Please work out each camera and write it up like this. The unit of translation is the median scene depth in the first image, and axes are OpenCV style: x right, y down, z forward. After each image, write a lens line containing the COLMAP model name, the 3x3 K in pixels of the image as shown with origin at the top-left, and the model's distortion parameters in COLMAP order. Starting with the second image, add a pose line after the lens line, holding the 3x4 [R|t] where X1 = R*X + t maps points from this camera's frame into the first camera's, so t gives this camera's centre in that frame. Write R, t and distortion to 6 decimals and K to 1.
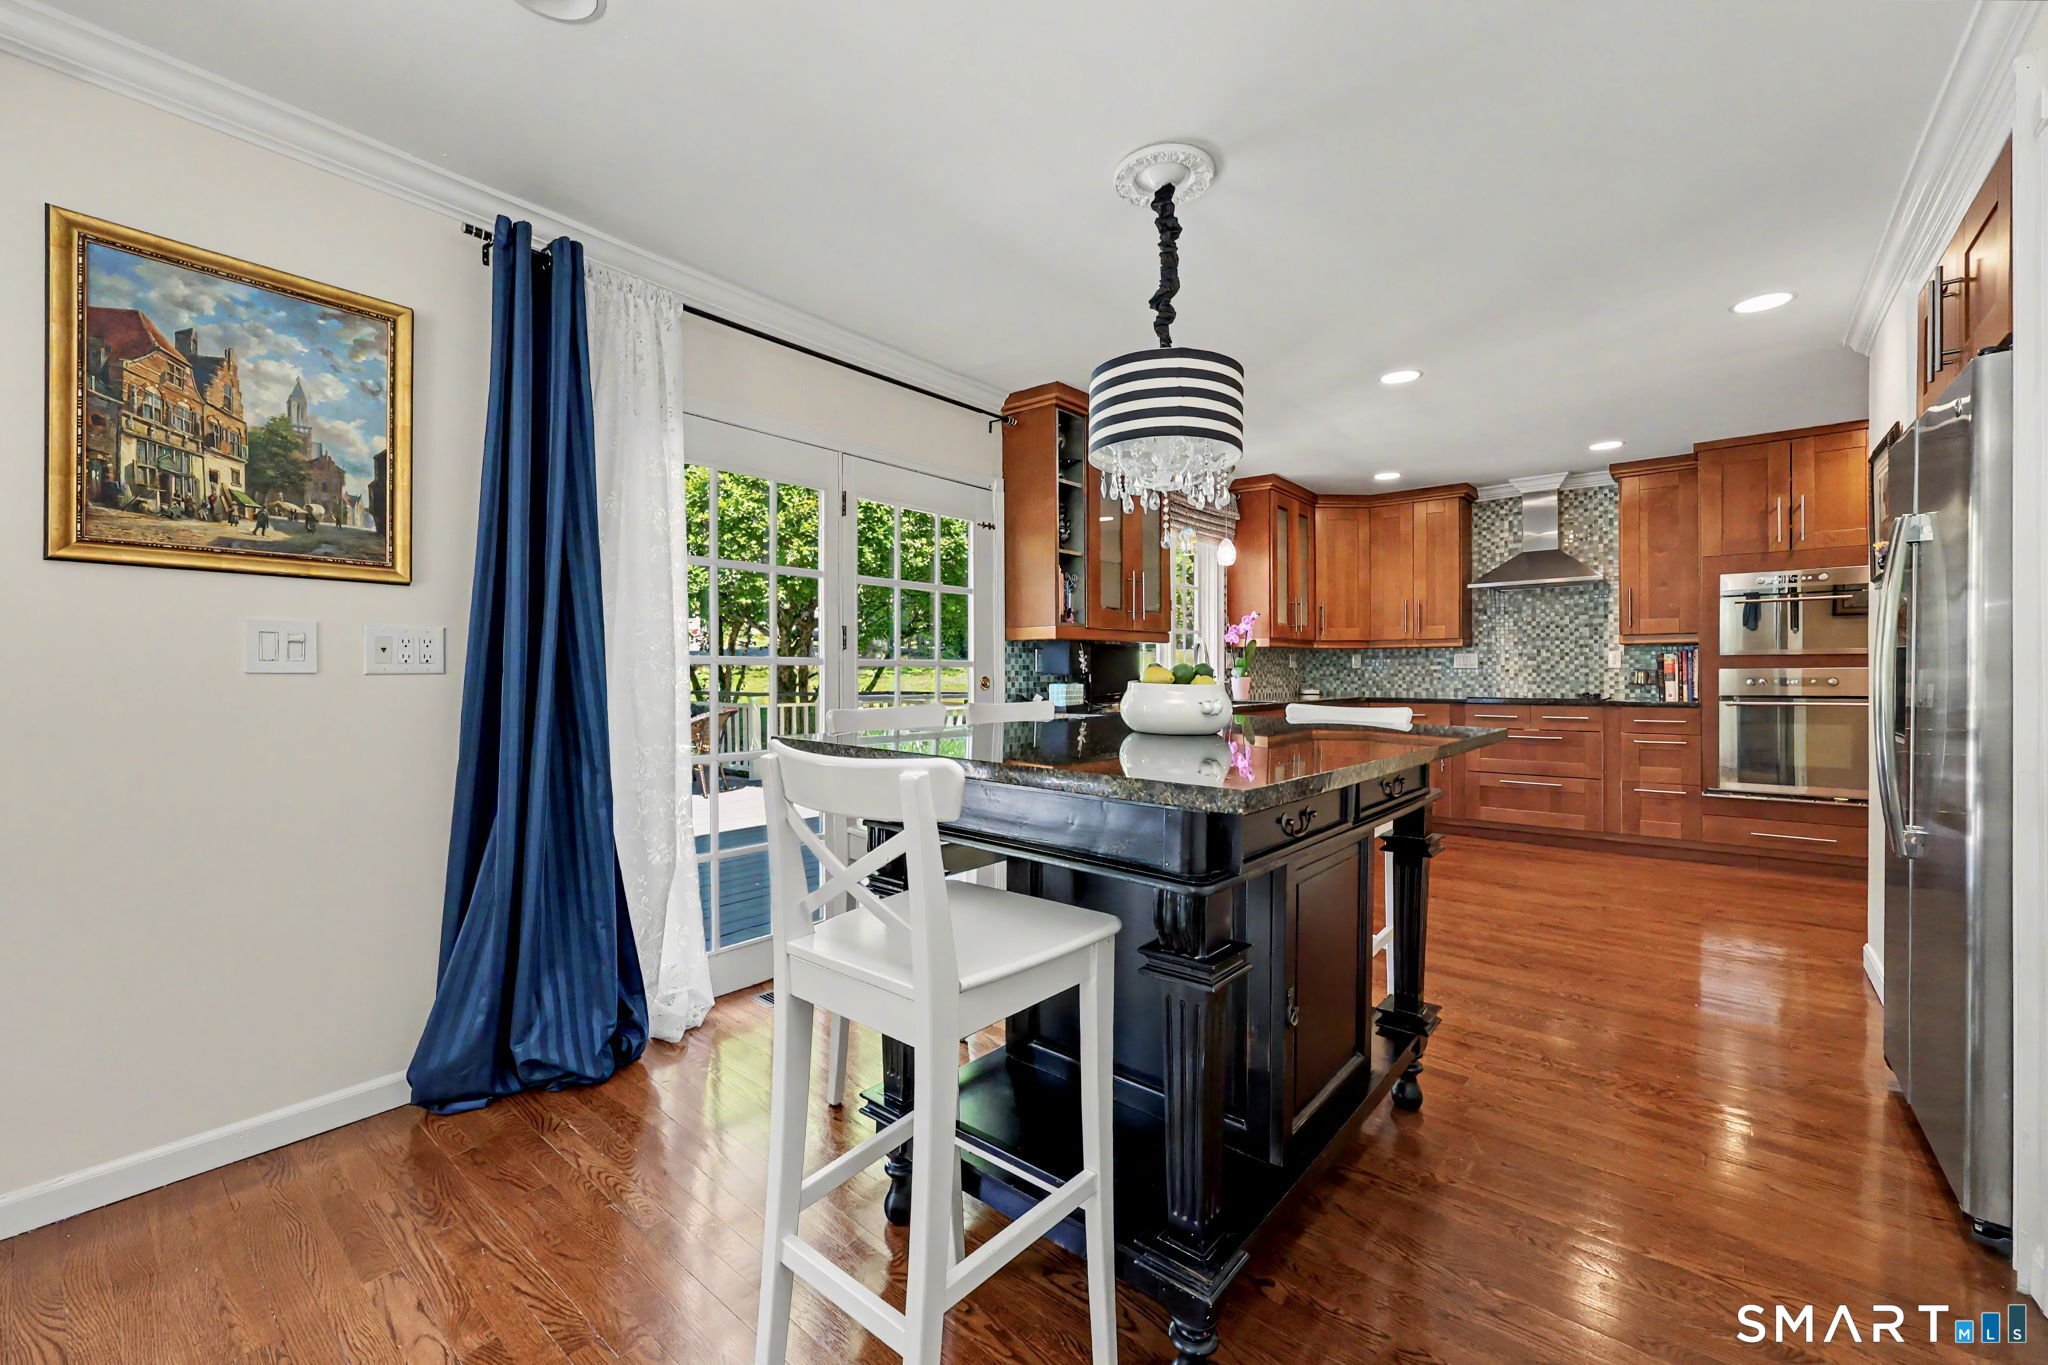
lens RADIAL K [[830.1, 0, 1037.2], [0, 830.1, 675.4], [0, 0, 1]] dist [0.001144, 0.000078]
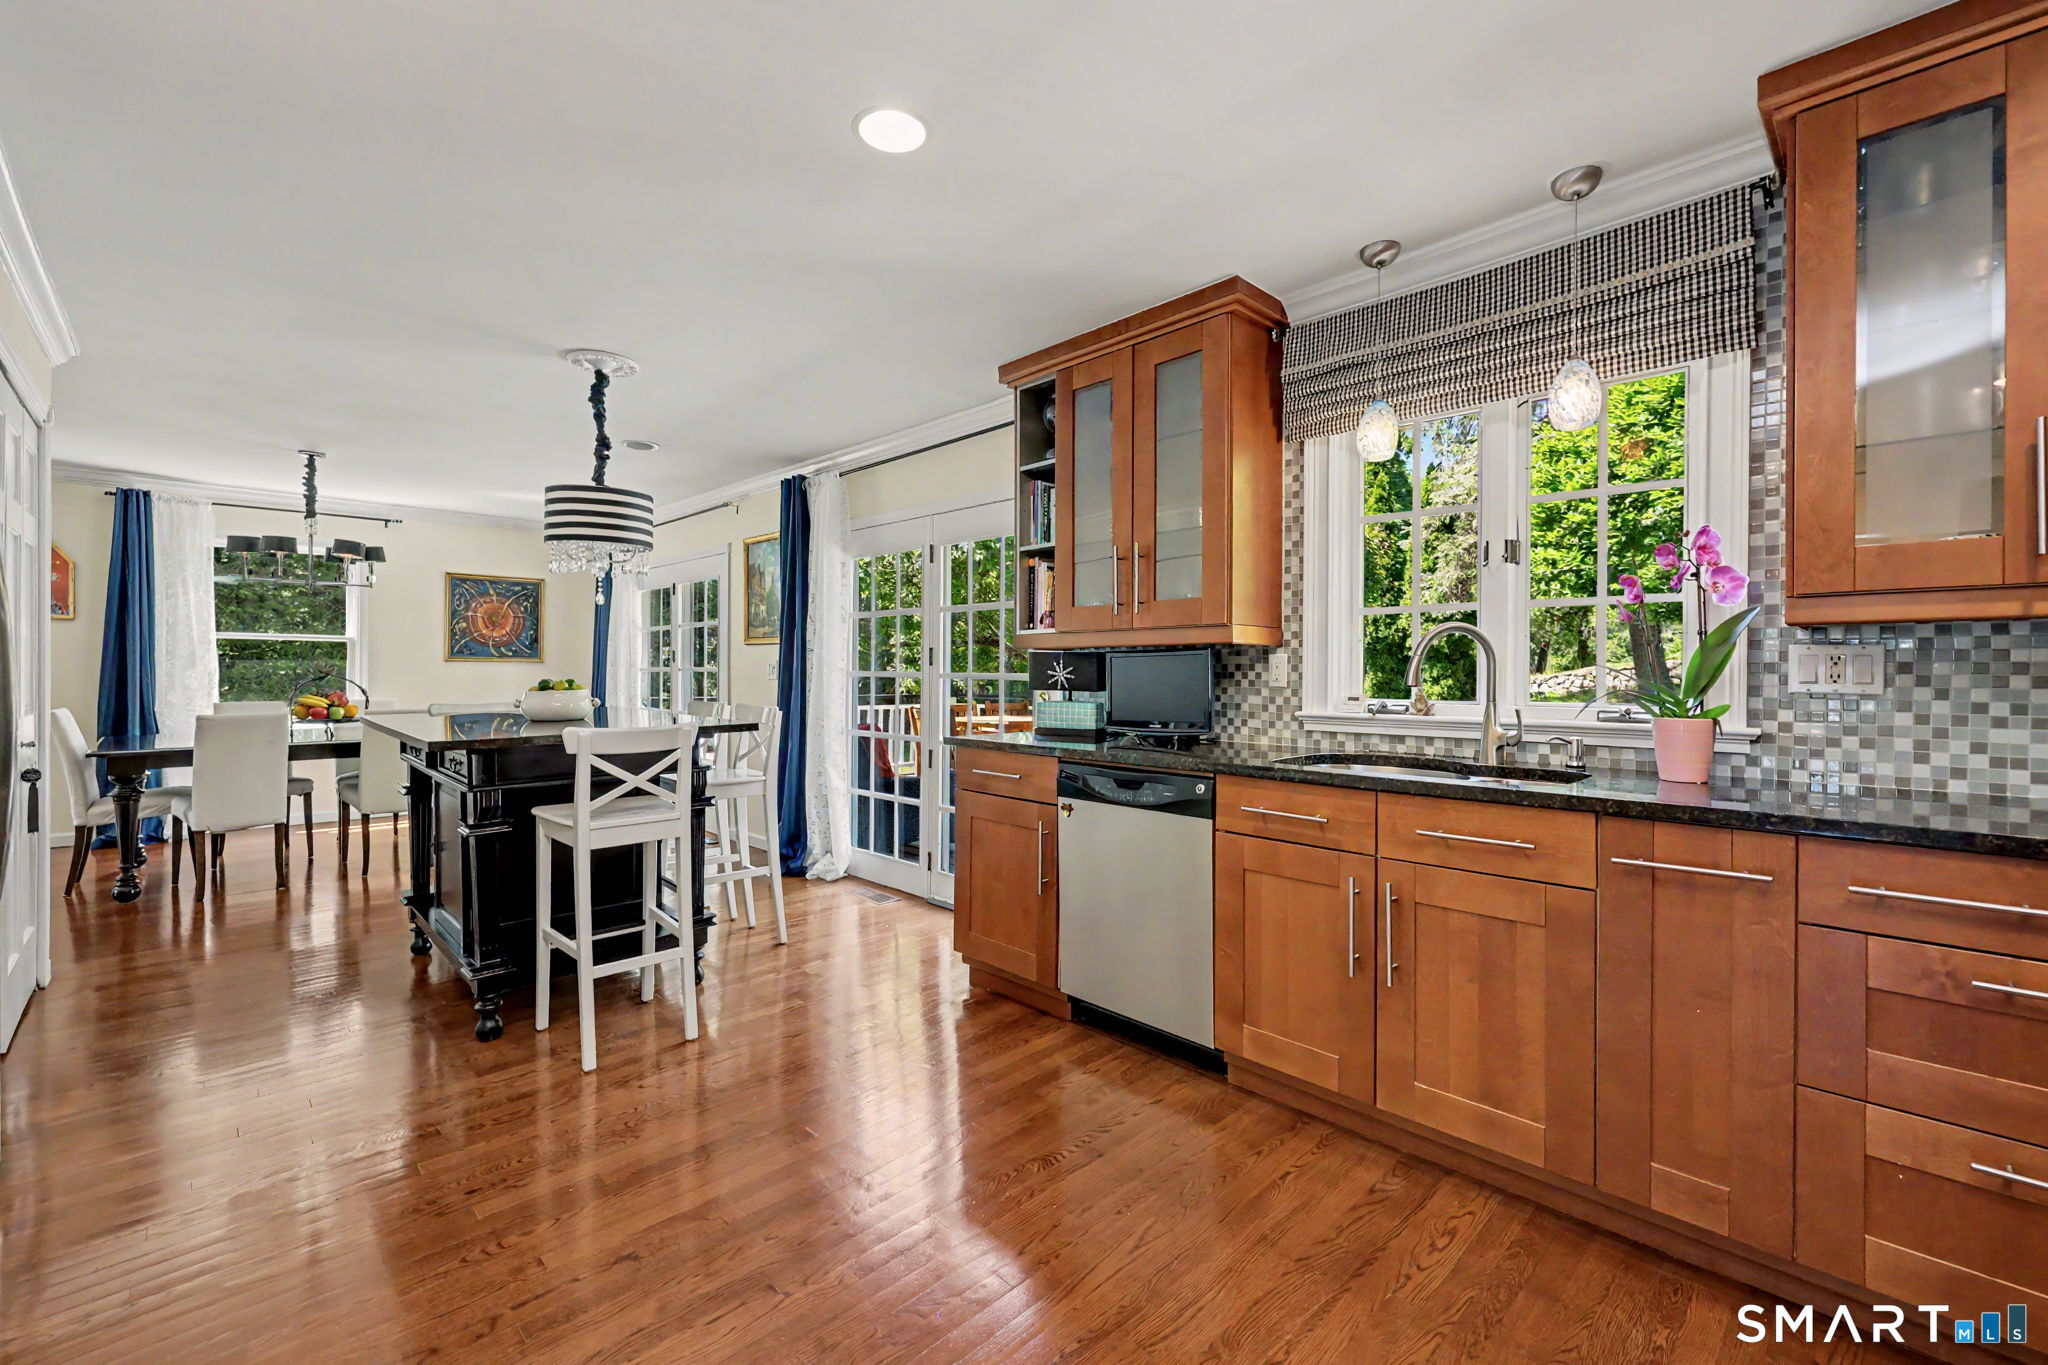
lens RADIAL K [[844.8, 0, 1030.3], [0, 844.8, 673.8], [0, 0, 1]] dist [-0.000405, -0.000245]
pose [[-0.108006, 0.002899, -0.994146, 0.680622], [-0.008862, 0.999953, 0.003879, -0.016407], [0.994111, 0.009229, -0.107975, 0.817208]]
